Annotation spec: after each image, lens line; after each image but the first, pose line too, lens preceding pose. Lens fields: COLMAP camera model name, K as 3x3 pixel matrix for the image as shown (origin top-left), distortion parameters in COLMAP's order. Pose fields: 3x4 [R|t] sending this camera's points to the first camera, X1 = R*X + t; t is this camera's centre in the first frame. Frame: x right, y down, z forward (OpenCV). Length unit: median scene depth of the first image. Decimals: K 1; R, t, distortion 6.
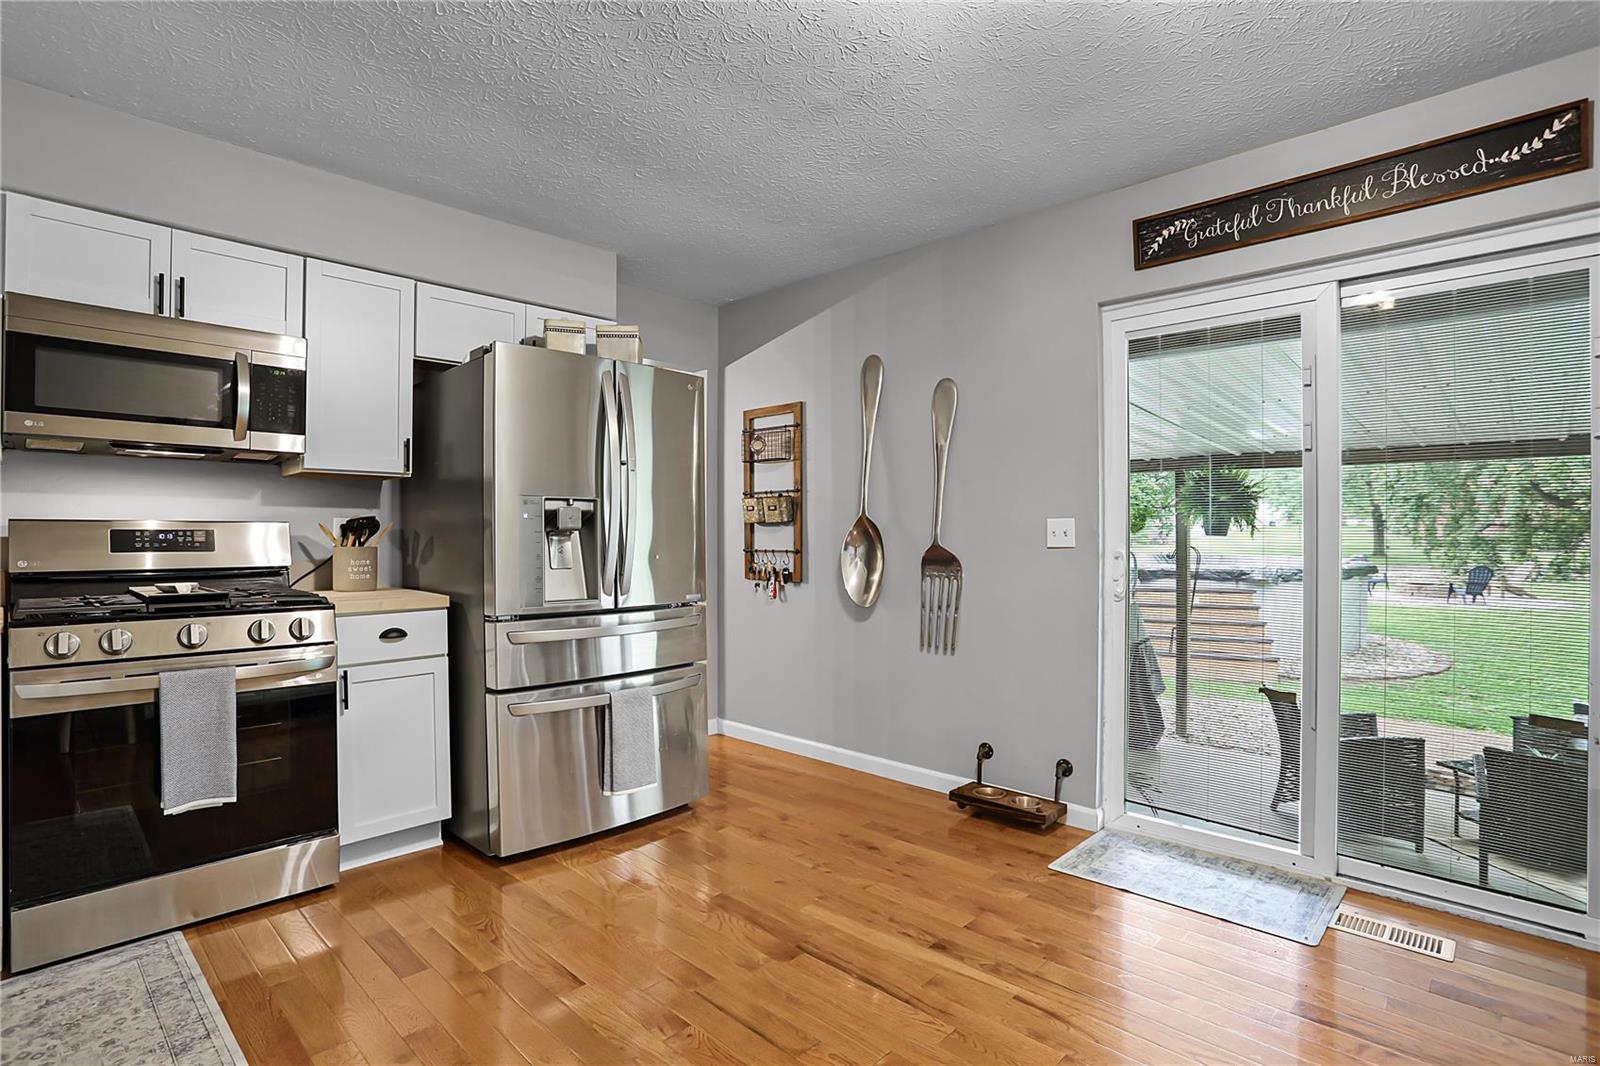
lens RADIAL K [[791.1, 0, 786.0], [0, 791.1, 533.5], [0, 0, 1]] dist [-0.081110, 0.039828]
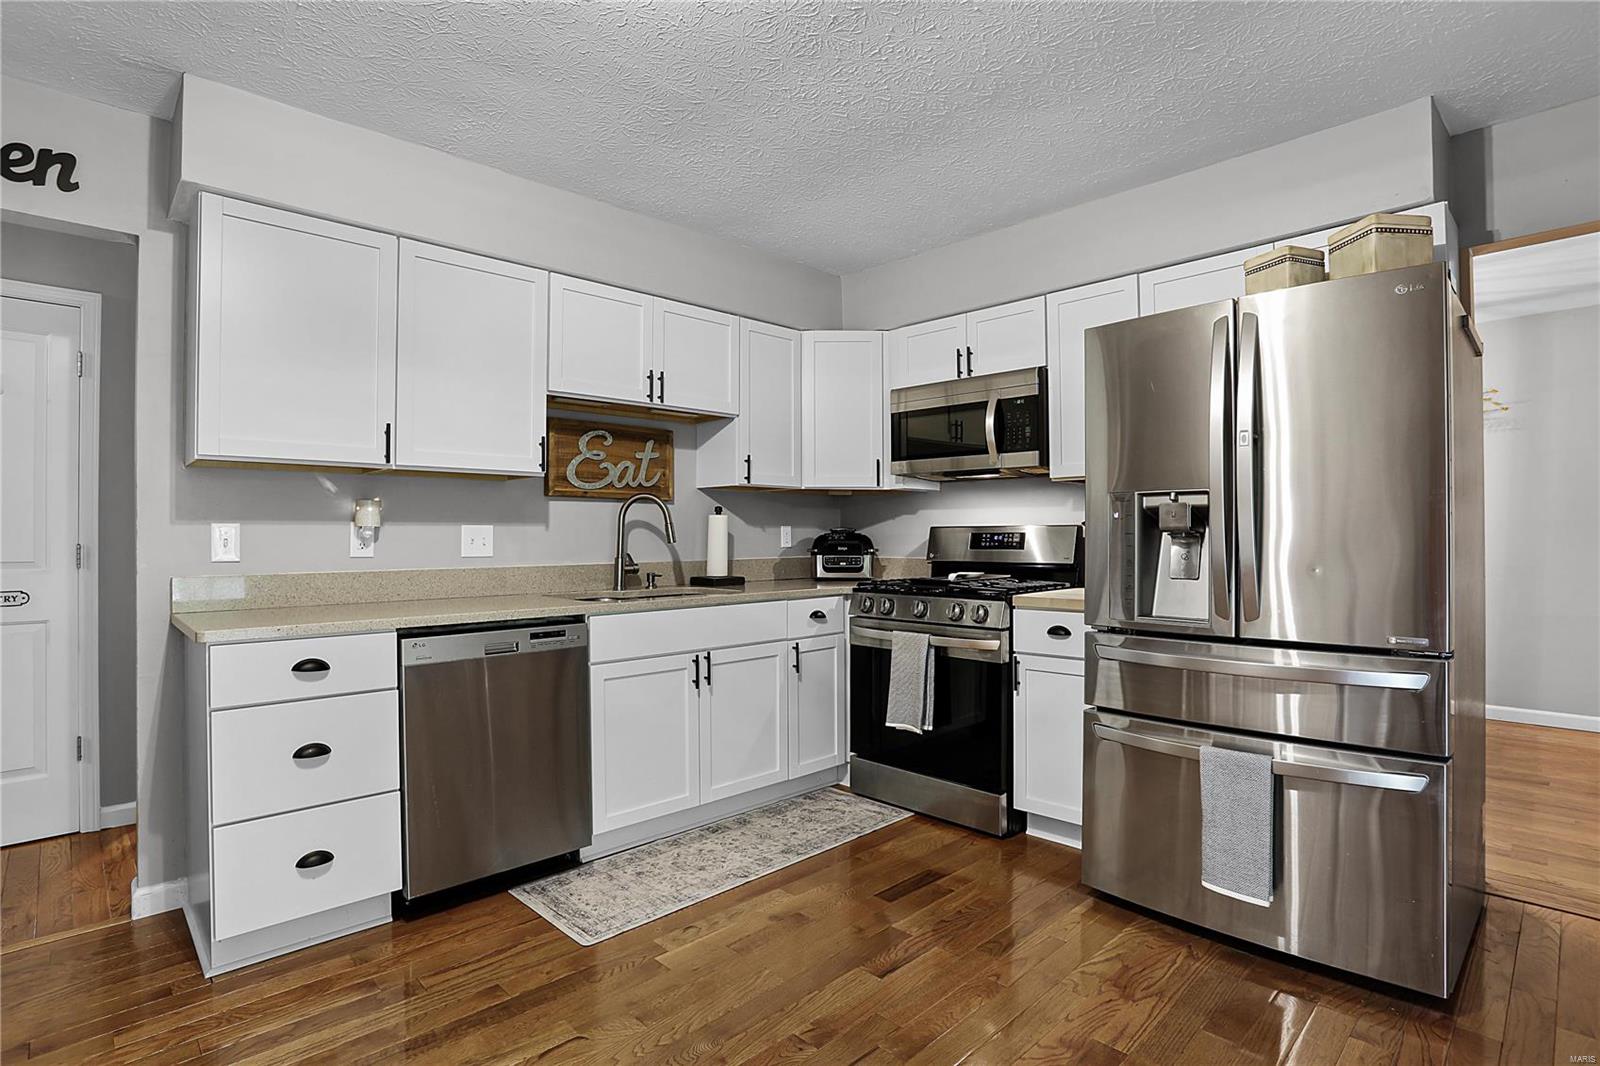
lens RADIAL K [[791.1, 0, 786.0], [0, 791.1, 533.5], [0, 0, 1]] dist [-0.081110, 0.039828]
pose [[-0.024825, -0.003300, -0.999686, 0.568088], [0.000480, 0.999994, -0.003312, 0.000640], [0.999692, -0.000562, -0.024824, 0.666450]]
